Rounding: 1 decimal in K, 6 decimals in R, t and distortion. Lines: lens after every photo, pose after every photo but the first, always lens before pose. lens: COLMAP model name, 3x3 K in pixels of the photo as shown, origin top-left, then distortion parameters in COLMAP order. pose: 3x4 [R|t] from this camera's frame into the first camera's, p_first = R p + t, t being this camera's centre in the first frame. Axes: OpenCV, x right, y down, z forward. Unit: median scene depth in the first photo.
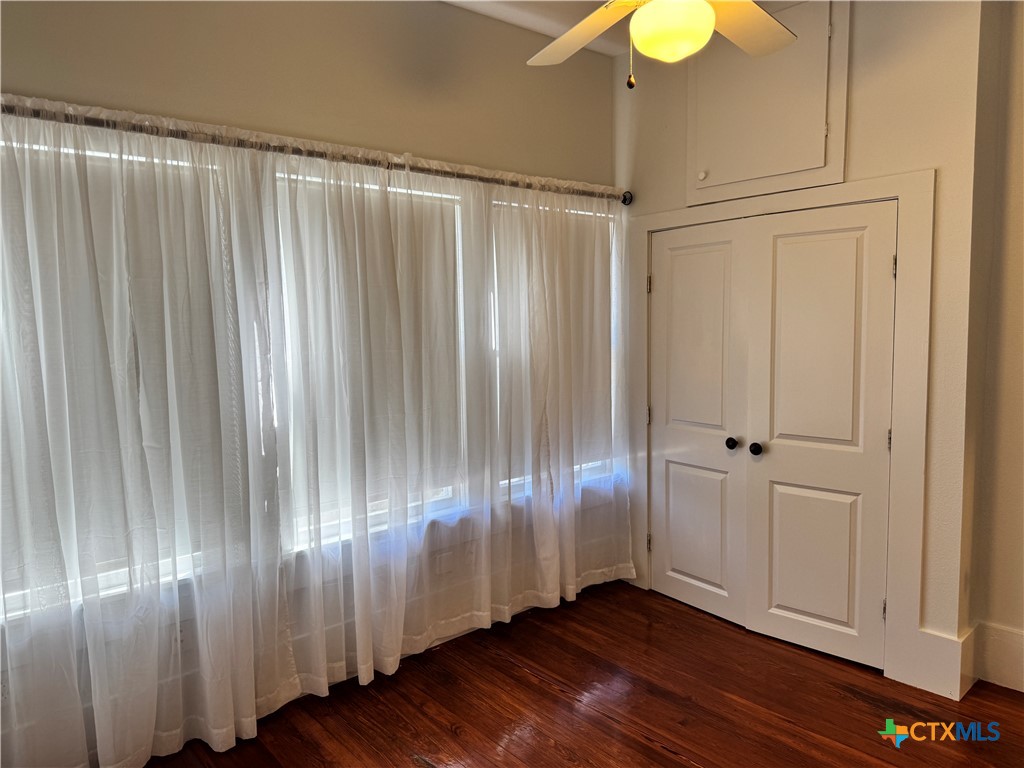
lens RADIAL K [[724.7, 0, 507.9], [0, 724.7, 382.0], [0, 0, 1]] dist [0.043326, -0.049932]
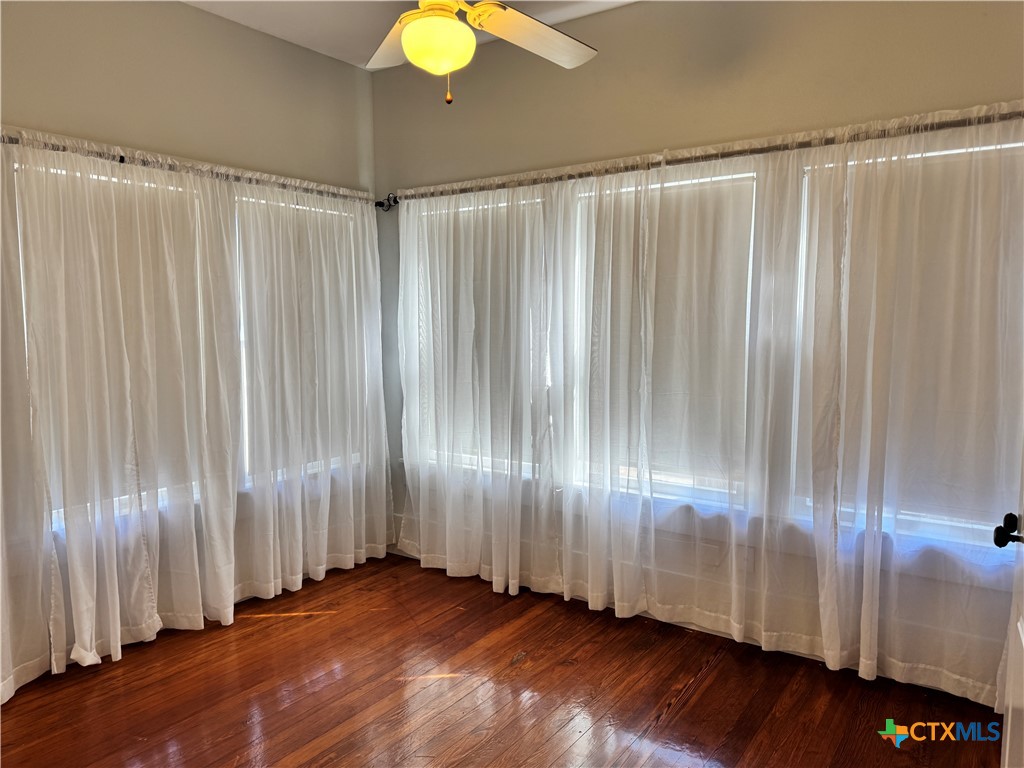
lens RADIAL K [[724.7, 0, 503.9], [0, 724.7, 392.5], [0, 0, 1]] dist [0.043326, -0.049932]
pose [[0.230021, 0.114008, -0.966485, 0.873415], [-0.087700, 0.991502, 0.096086, -0.044192], [0.969226, 0.062659, 0.238065, 0.538810]]
